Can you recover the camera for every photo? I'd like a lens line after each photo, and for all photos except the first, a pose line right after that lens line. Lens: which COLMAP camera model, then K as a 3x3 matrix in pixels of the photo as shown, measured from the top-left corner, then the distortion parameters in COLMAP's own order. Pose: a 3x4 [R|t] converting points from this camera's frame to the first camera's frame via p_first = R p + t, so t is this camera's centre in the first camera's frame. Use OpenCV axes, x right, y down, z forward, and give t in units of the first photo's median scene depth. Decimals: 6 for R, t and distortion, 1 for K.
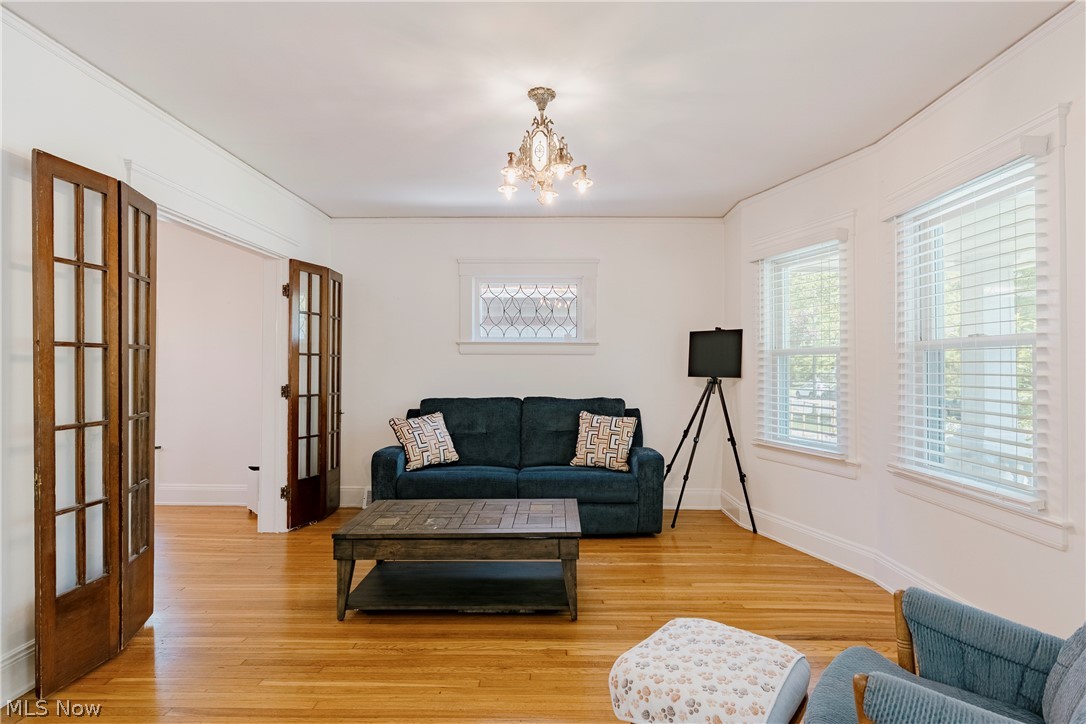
lens RADIAL K [[565.7, 0, 543.0], [0, 565.7, 362.0], [0, 0, 1]] dist [-0.005980, 0.001064]
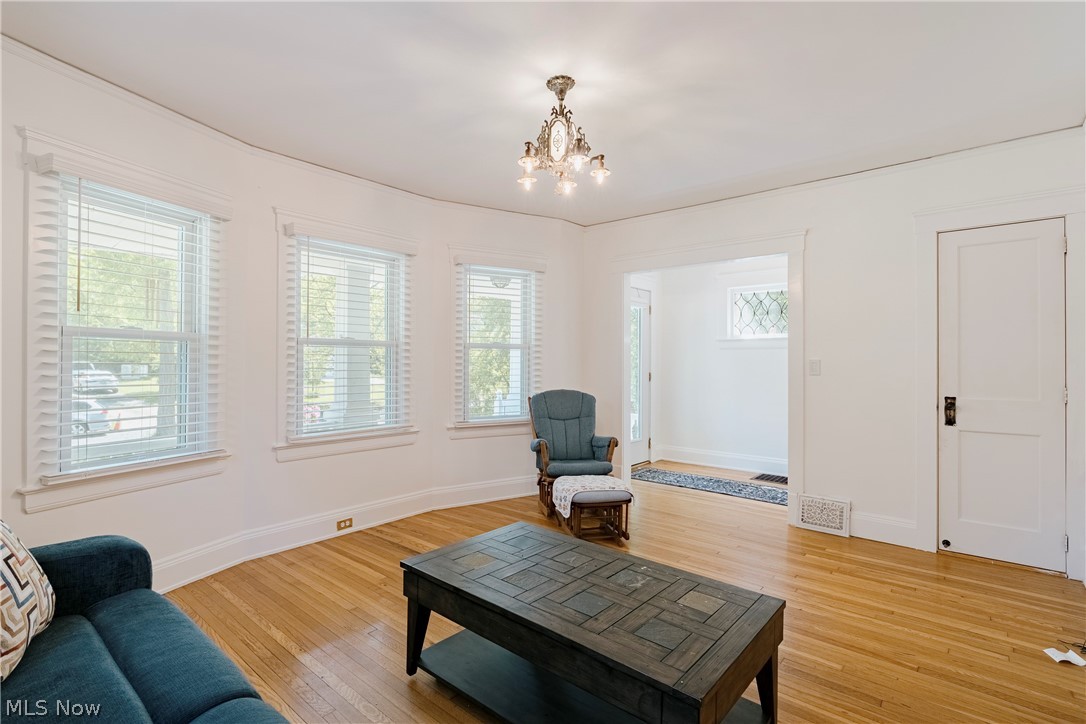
lens RADIAL K [[510.3, 0, 547.1], [0, 510.3, 356.8], [0, 0, 1]] dist [-0.004457, 0.000121]
pose [[-0.774125, 0.002633, 0.633028, -0.338971], [-0.012517, 0.999732, -0.019465, 0.015993], [-0.632909, -0.022992, -0.773884, 1.048699]]
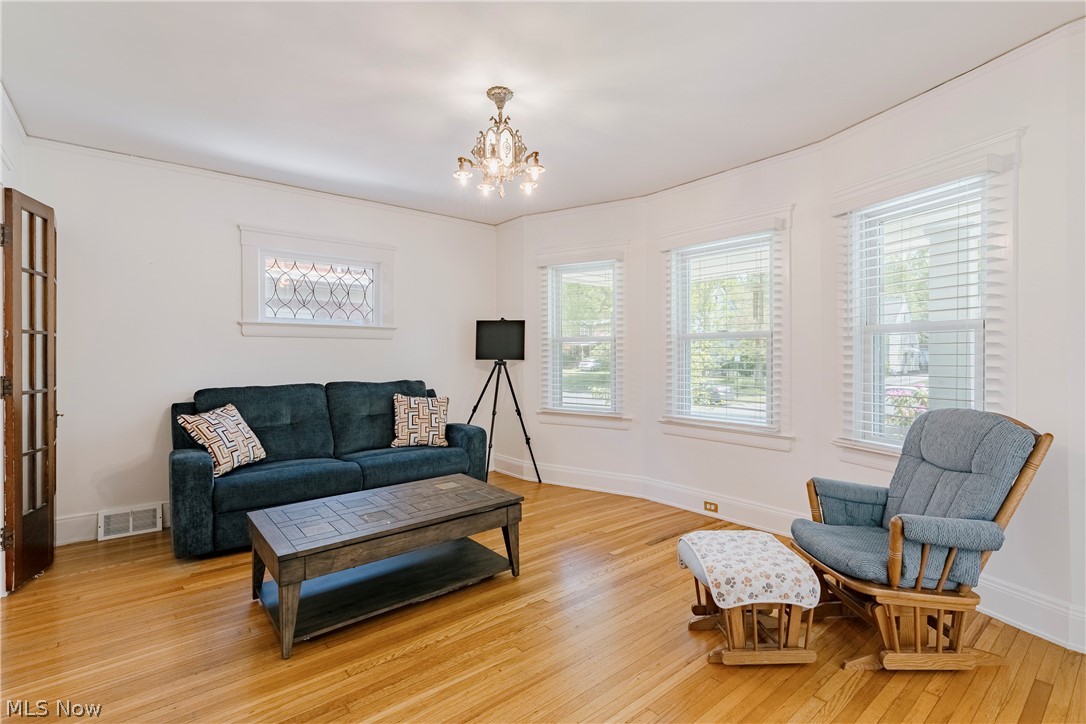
lens RADIAL K [[510.3, 0, 547.1], [0, 510.3, 356.8], [0, 0, 1]] dist [-0.004457, 0.000121]
pose [[0.760056, -0.006088, 0.649829, -0.346322], [-0.005210, 0.999867, 0.015461, 0.004038], [-0.649837, -0.015137, 0.759923, 0.126123]]
